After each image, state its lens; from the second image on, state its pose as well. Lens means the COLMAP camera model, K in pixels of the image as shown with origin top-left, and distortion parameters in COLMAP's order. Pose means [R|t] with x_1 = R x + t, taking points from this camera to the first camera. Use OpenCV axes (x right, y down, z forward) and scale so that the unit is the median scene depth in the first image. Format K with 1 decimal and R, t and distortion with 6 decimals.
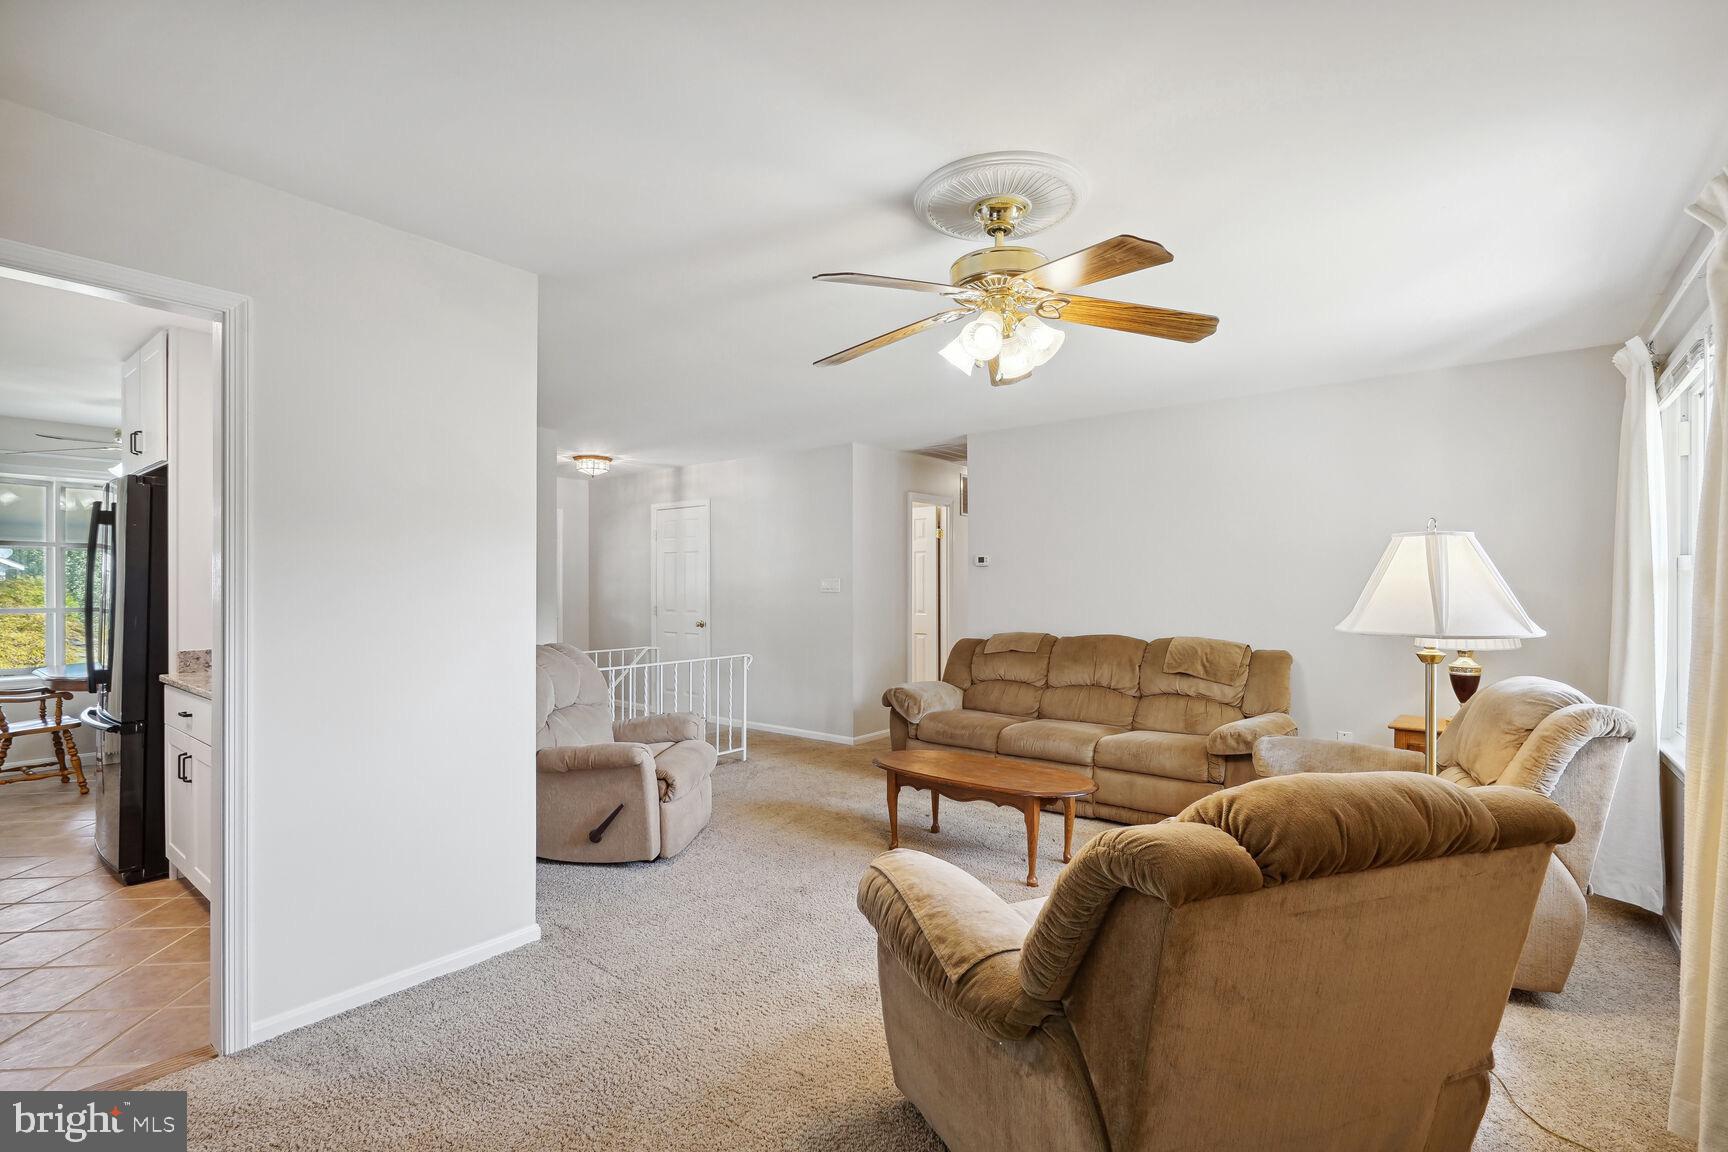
lens RADIAL K [[791.6, 0, 860.7], [0, 791.6, 583.1], [0, 0, 1]] dist [-0.000398, -0.000265]
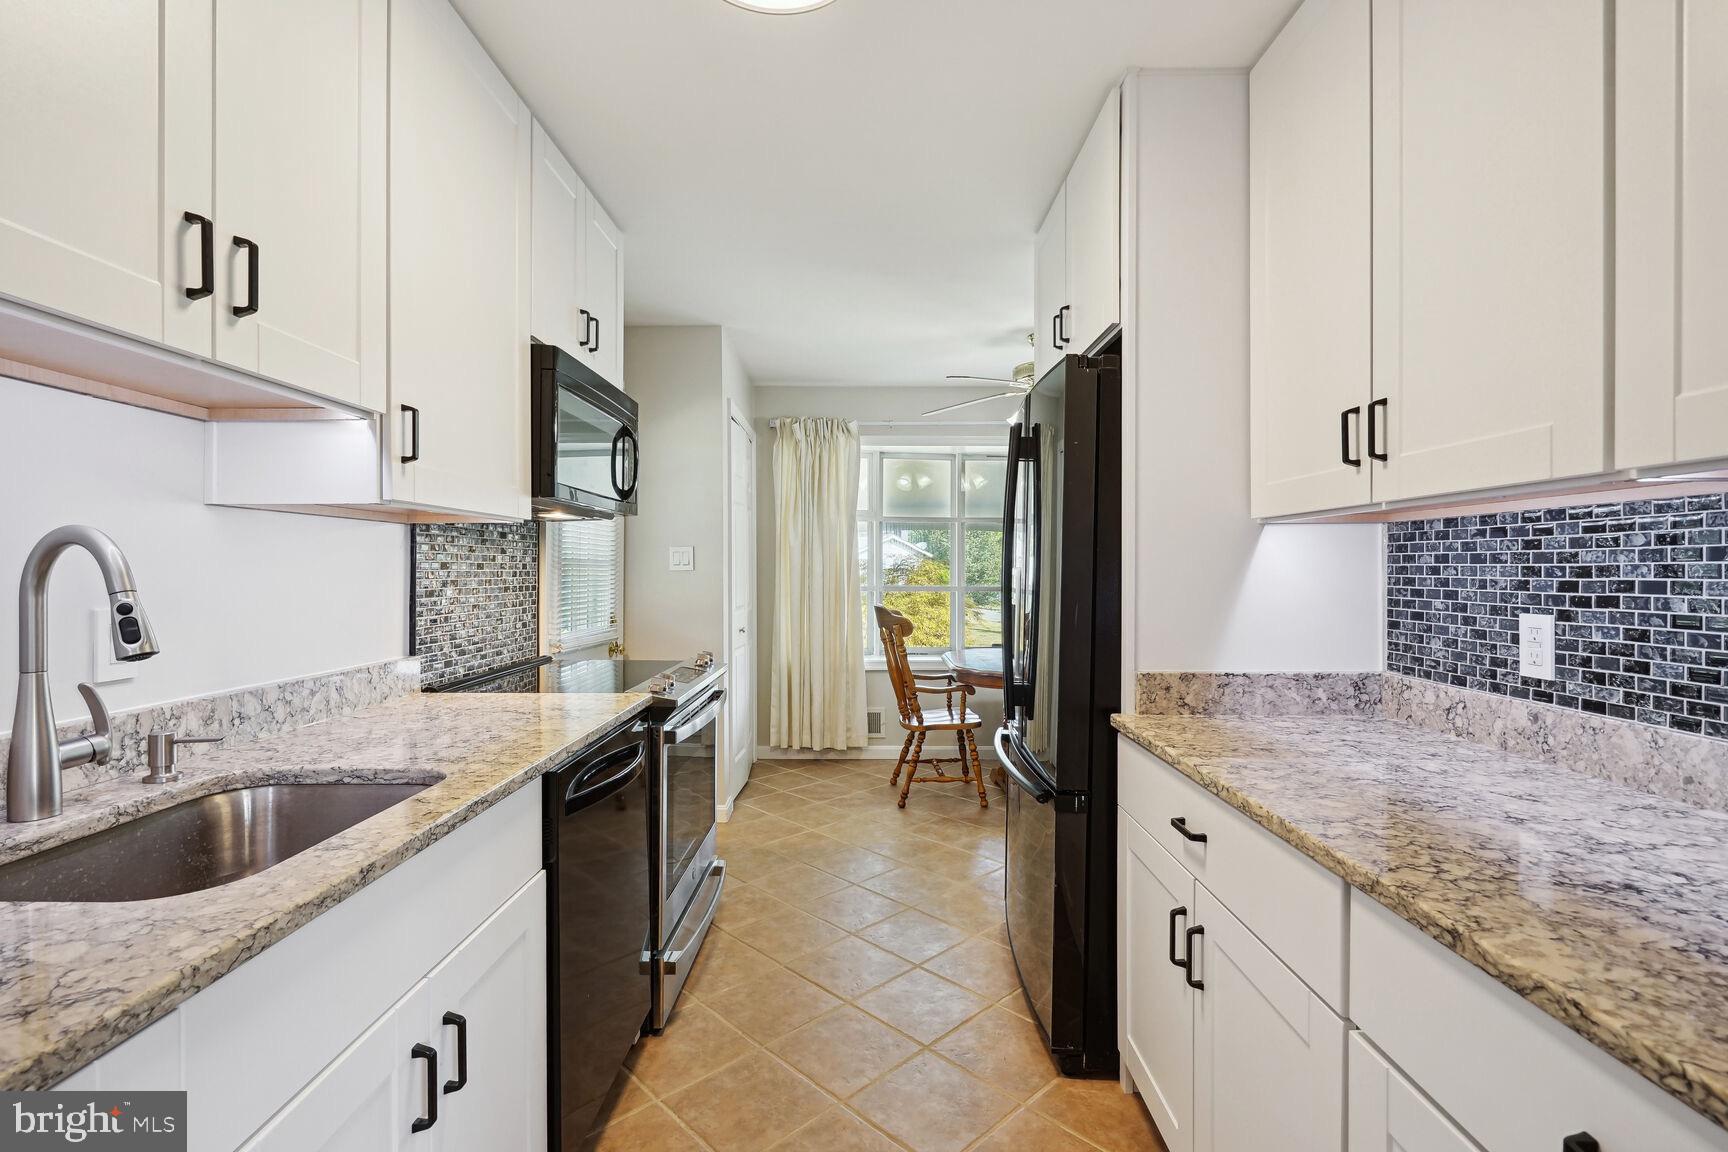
lens RADIAL K [[791.6, 0, 860.7], [0, 791.6, 583.1], [0, 0, 1]] dist [-0.000398, -0.000265]
pose [[0.618461, 0.015338, -0.785666, -0.535395], [-0.001918, 0.999836, 0.018010, 0.015522], [0.785813, -0.009632, 0.618389, 0.500167]]
